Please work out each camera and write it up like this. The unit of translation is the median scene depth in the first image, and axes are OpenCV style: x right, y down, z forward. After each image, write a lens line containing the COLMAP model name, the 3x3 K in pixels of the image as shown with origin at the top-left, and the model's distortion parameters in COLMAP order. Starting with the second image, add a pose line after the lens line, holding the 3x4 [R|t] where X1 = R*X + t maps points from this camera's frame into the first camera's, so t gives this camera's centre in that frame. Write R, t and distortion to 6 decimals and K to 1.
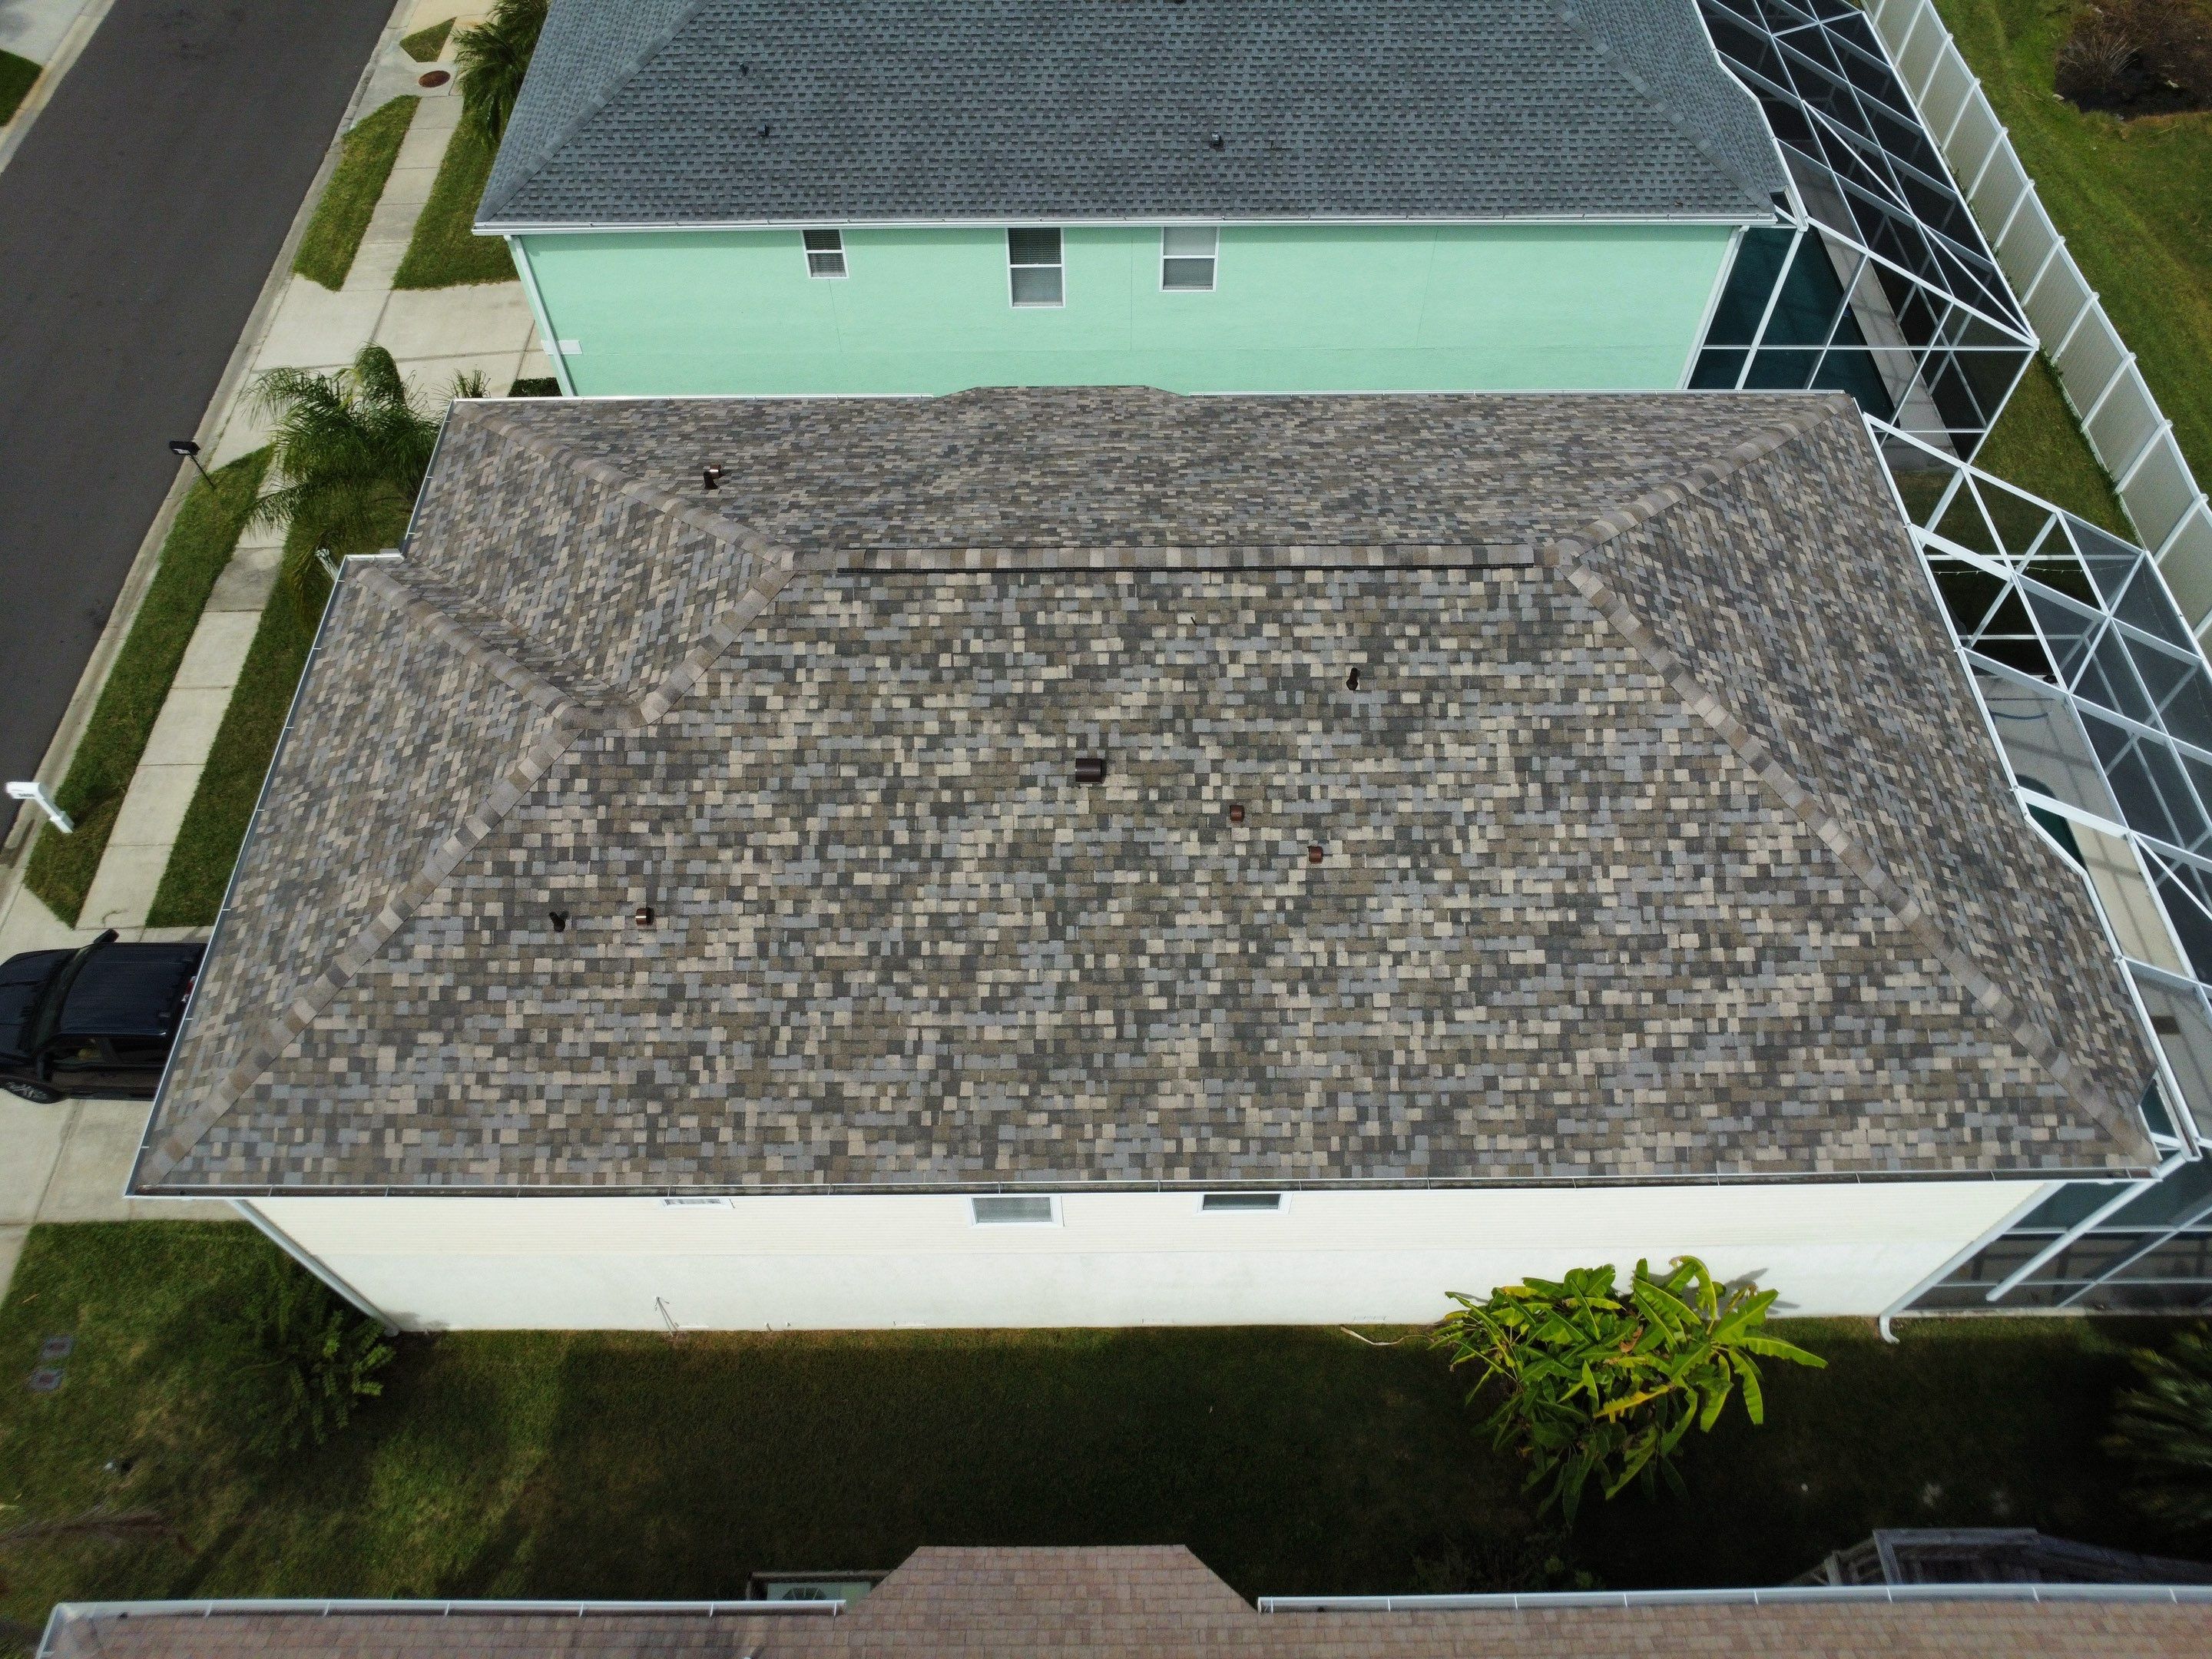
lens RADIAL K [[1601.6, 0, 1113.9], [0, 1601.6, 826.0], [0, 0, 1]] dist [-0.016784, -0.022697]
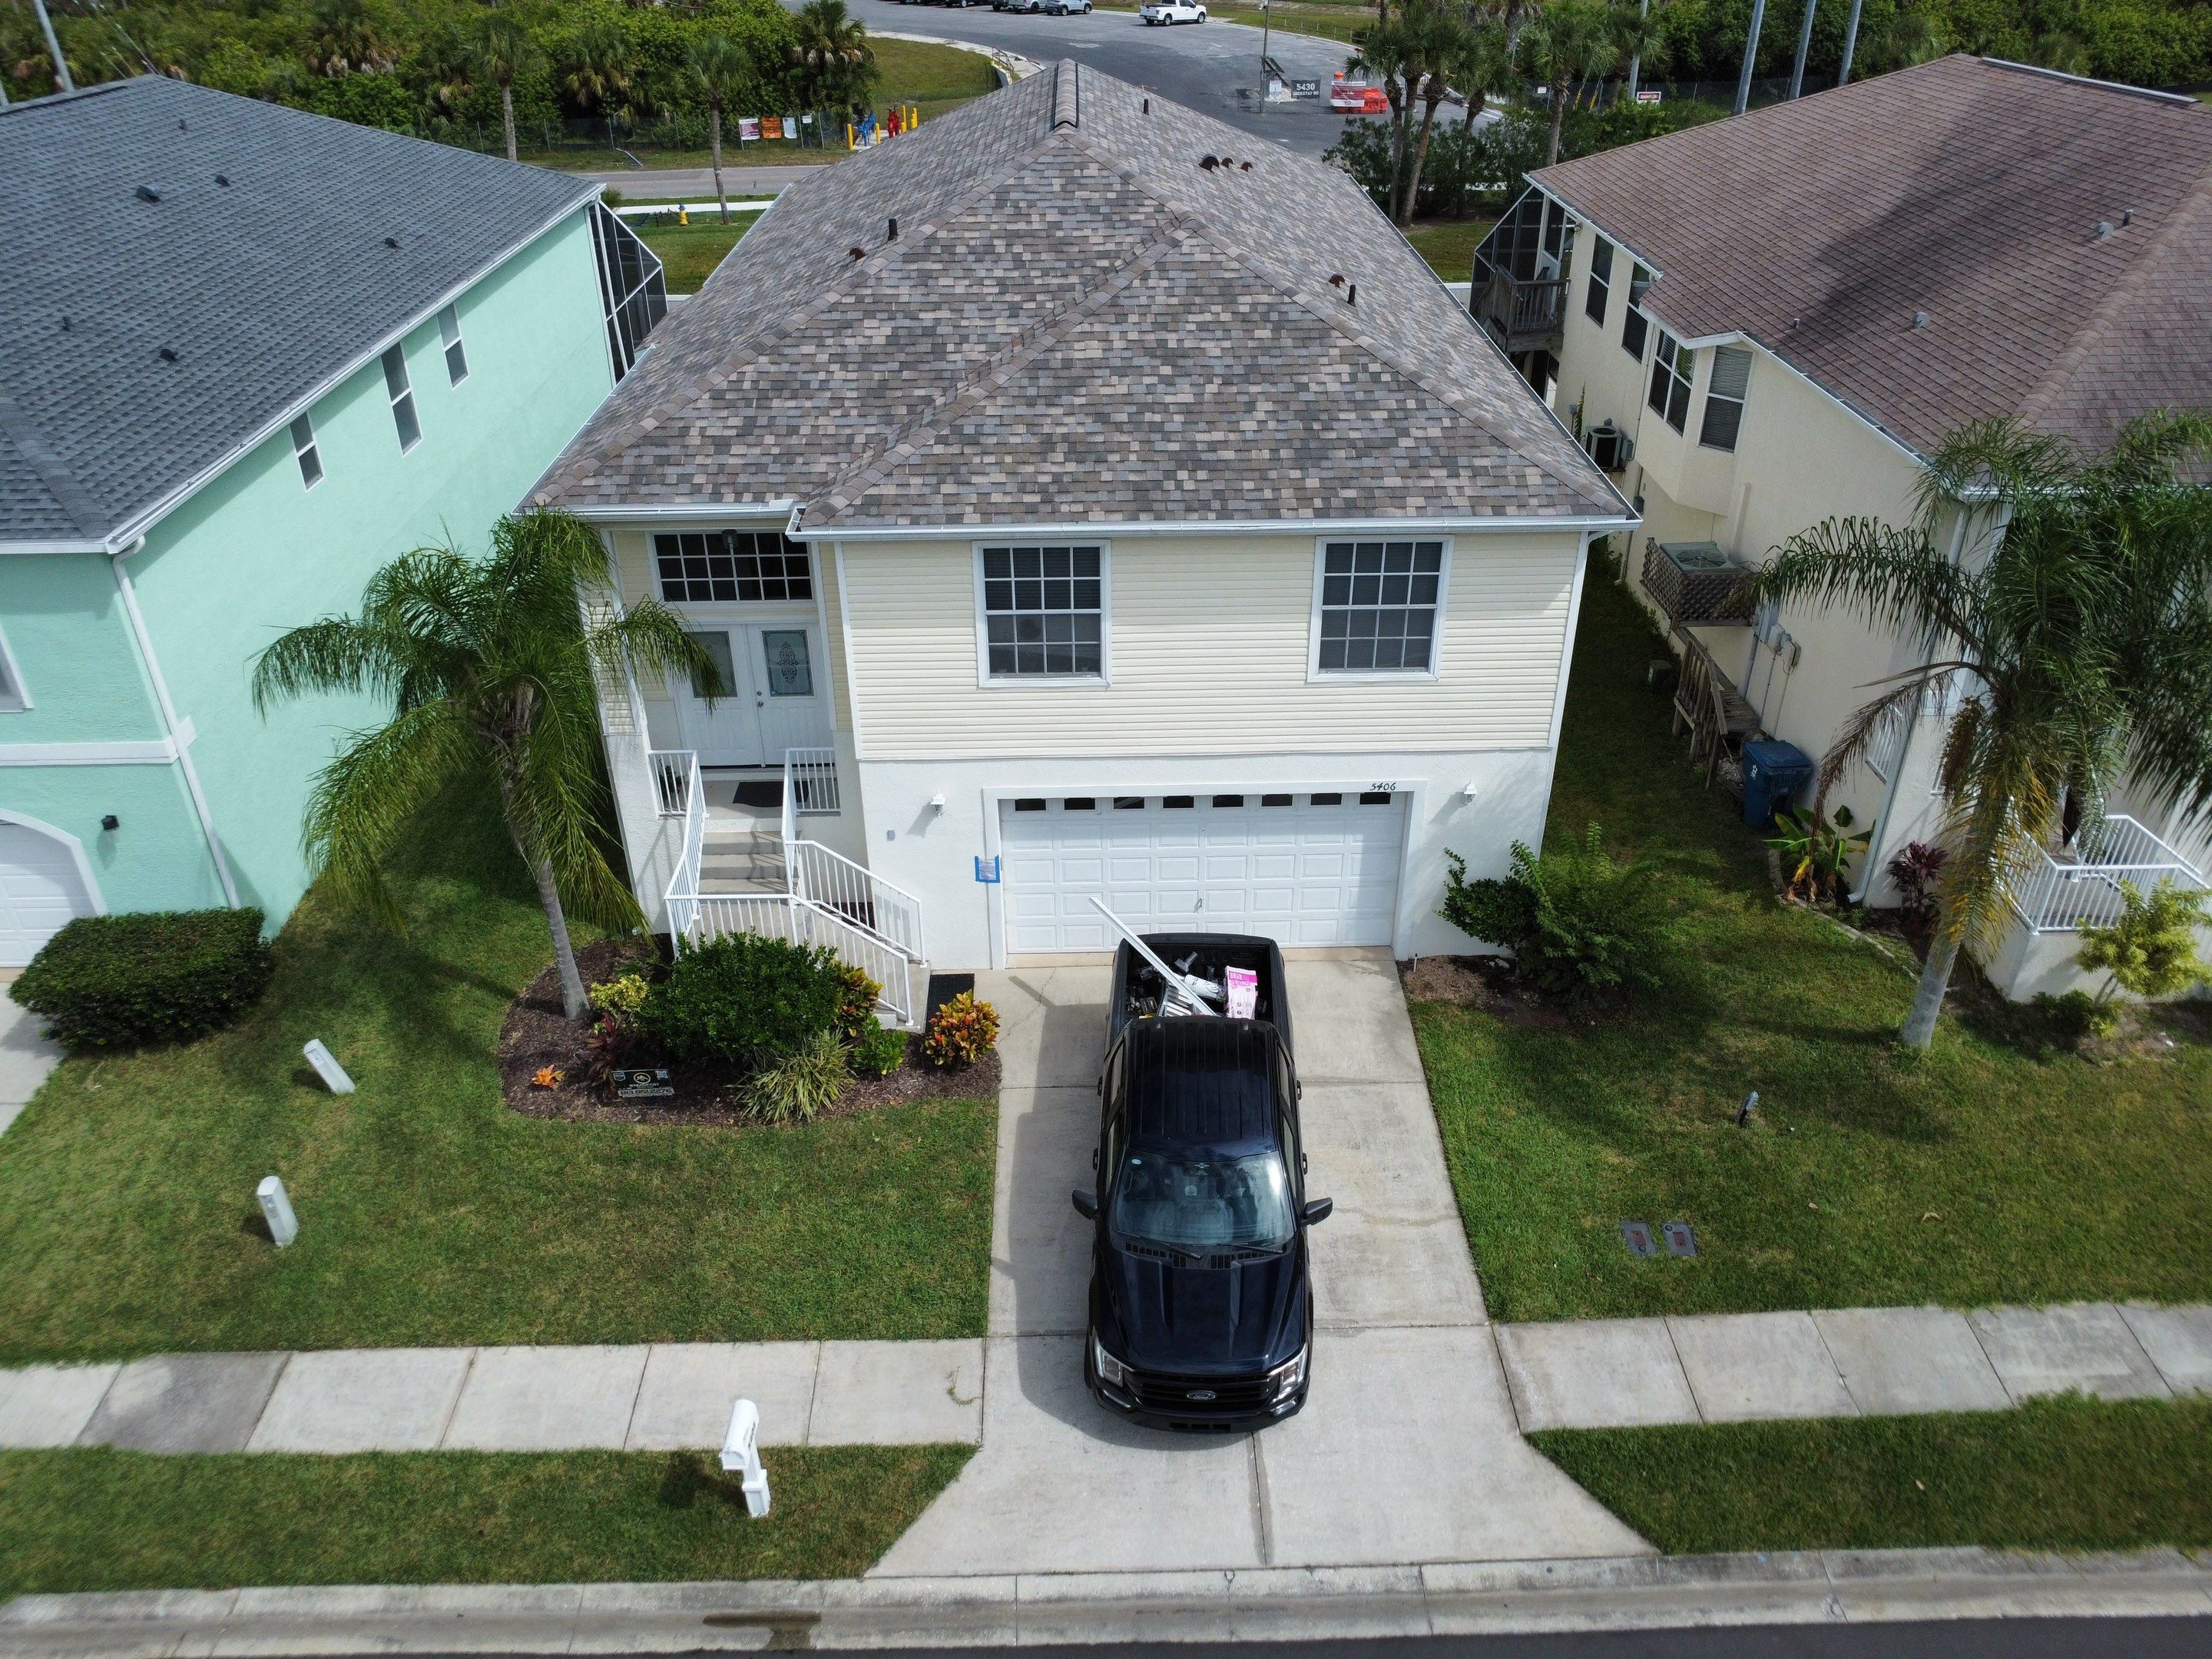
lens RADIAL K [[1601.6, 0, 1107.5], [0, 1601.6, 819.1], [0, 0, 1]] dist [-0.016784, -0.022697]
pose [[-0.008700, -0.520602, 0.853755, -1.541891], [0.830963, 0.471182, 0.295784, -0.257216], [-0.556260, 0.712012, 0.428501, 0.849912]]
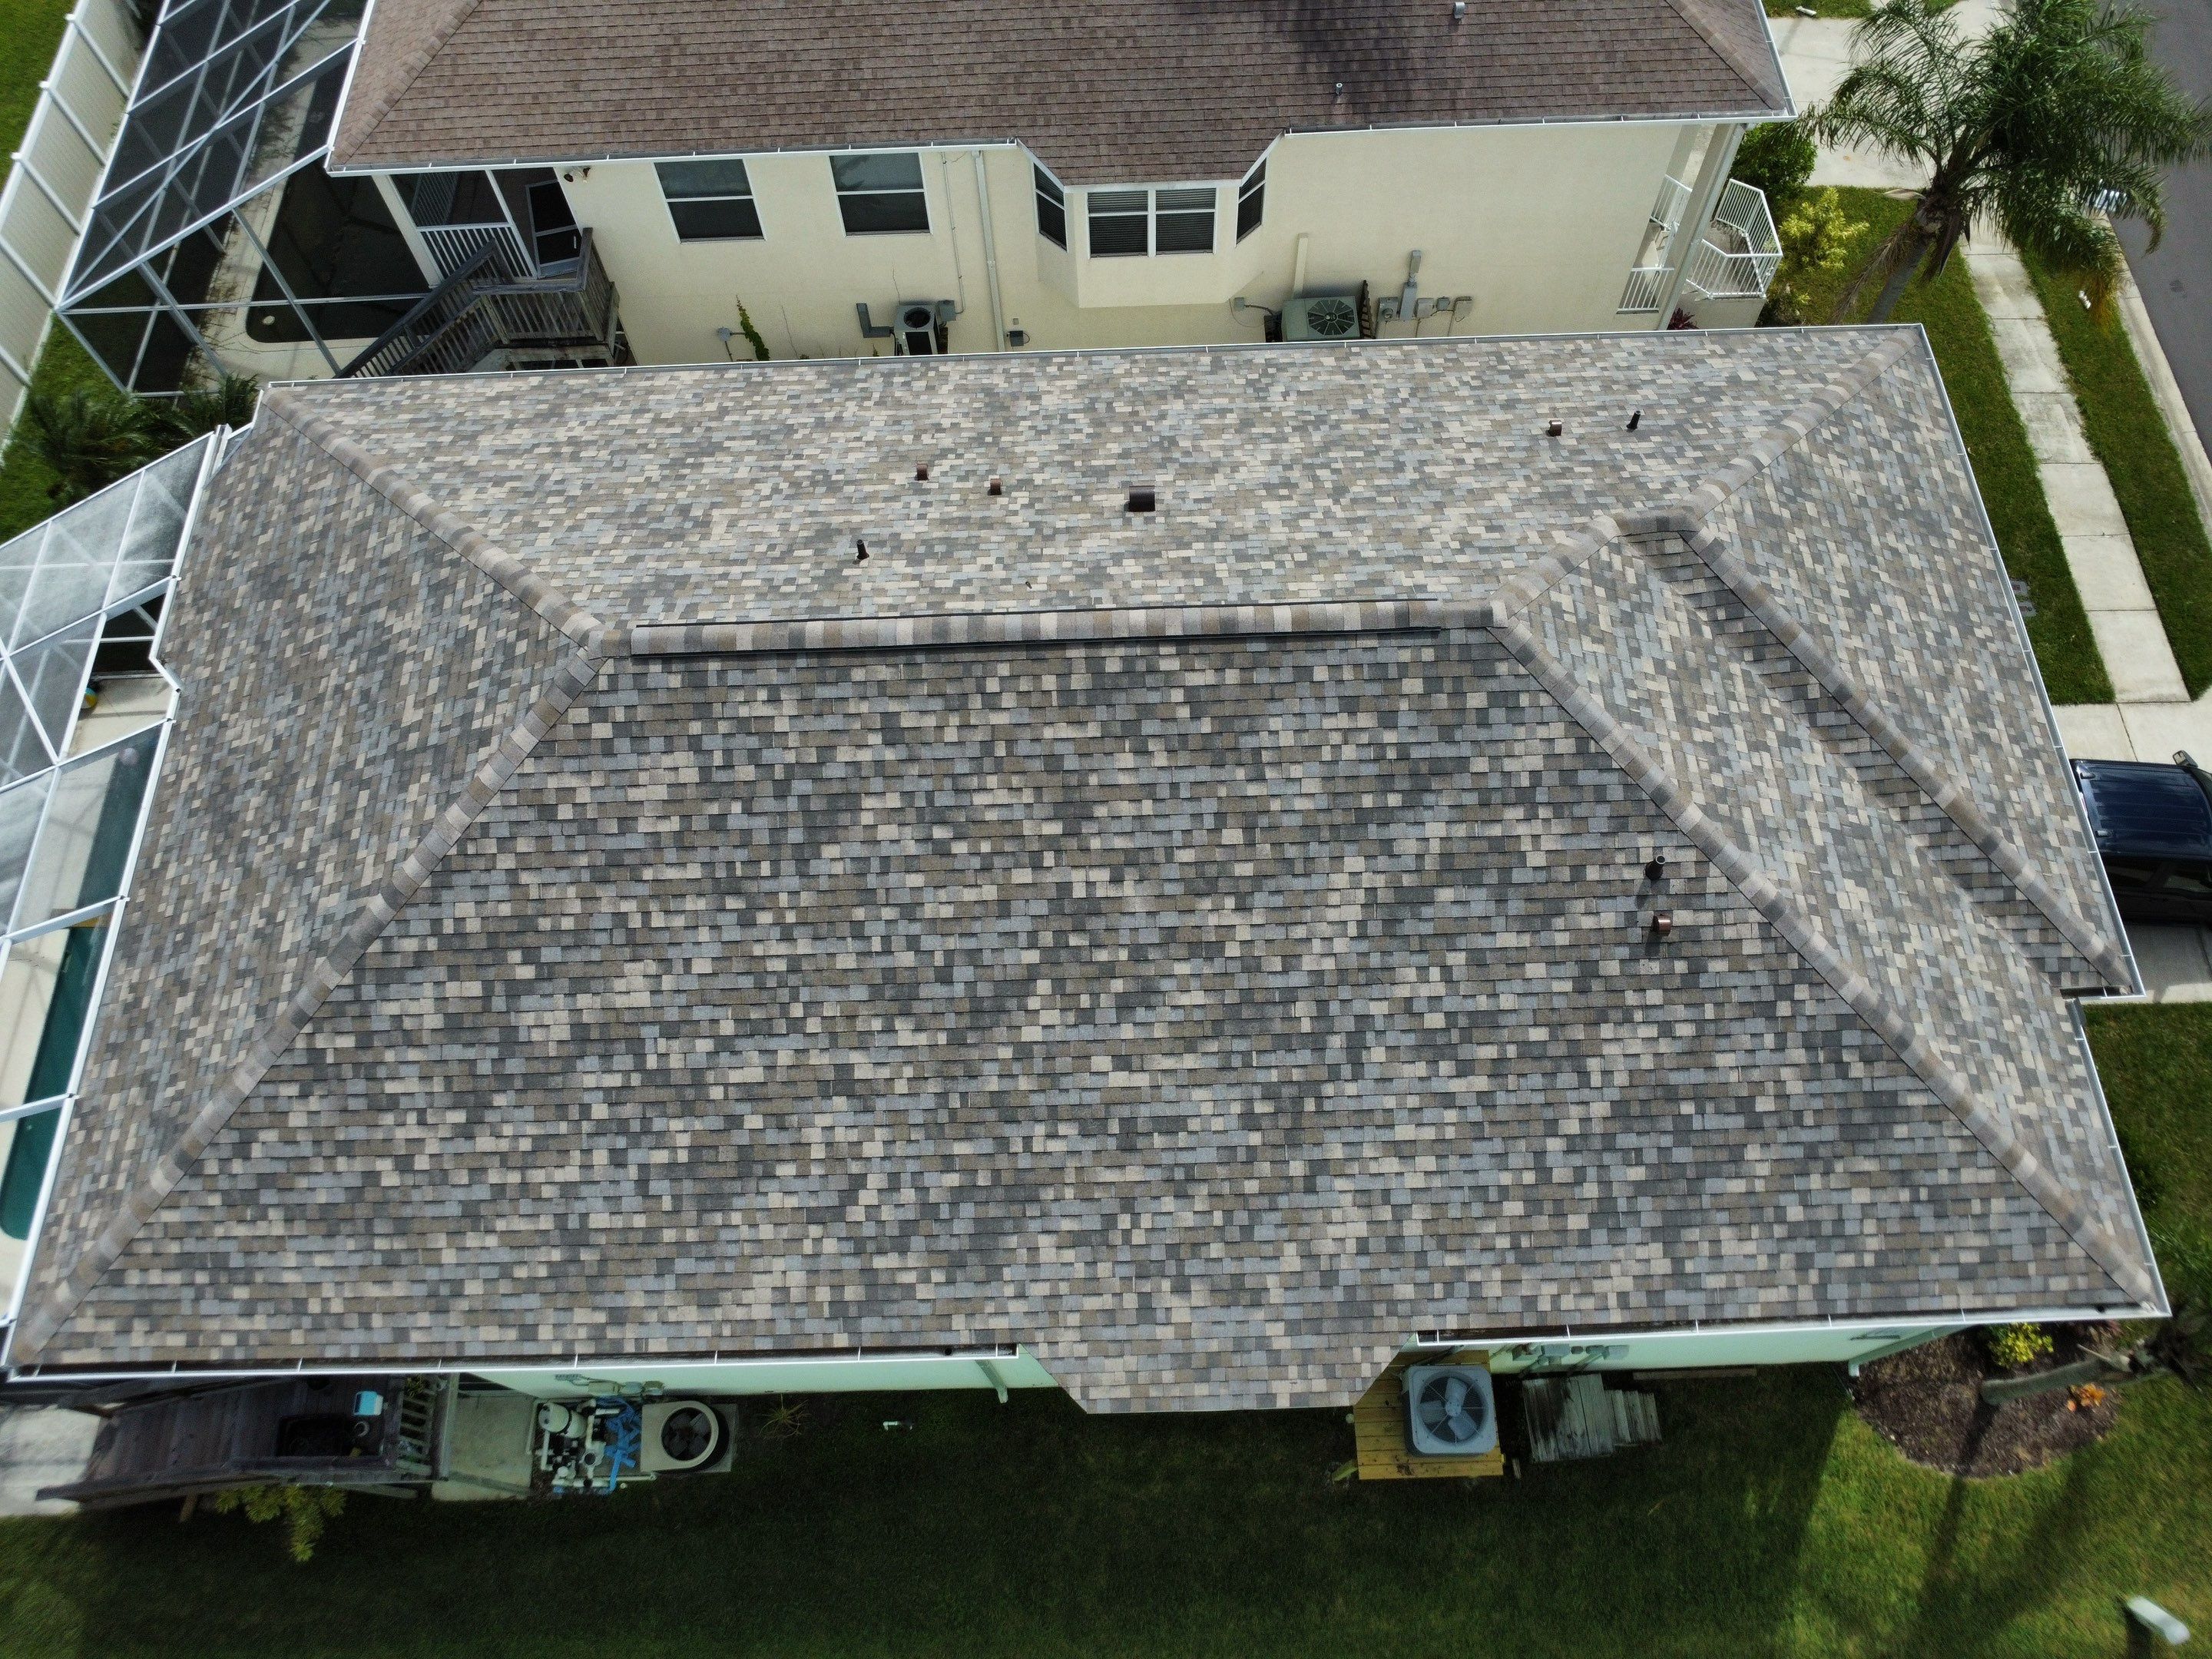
lens RADIAL K [[1601.6, 0, 1107.0], [0, 1601.6, 822.6], [0, 0, 1]] dist [-0.016784, -0.022697]
pose [[-0.999547, 0.024475, 0.017529, -0.006729], [0.003296, -0.489806, 0.871825, -0.988268], [0.029924, 0.871488, 0.489503, 0.685494]]
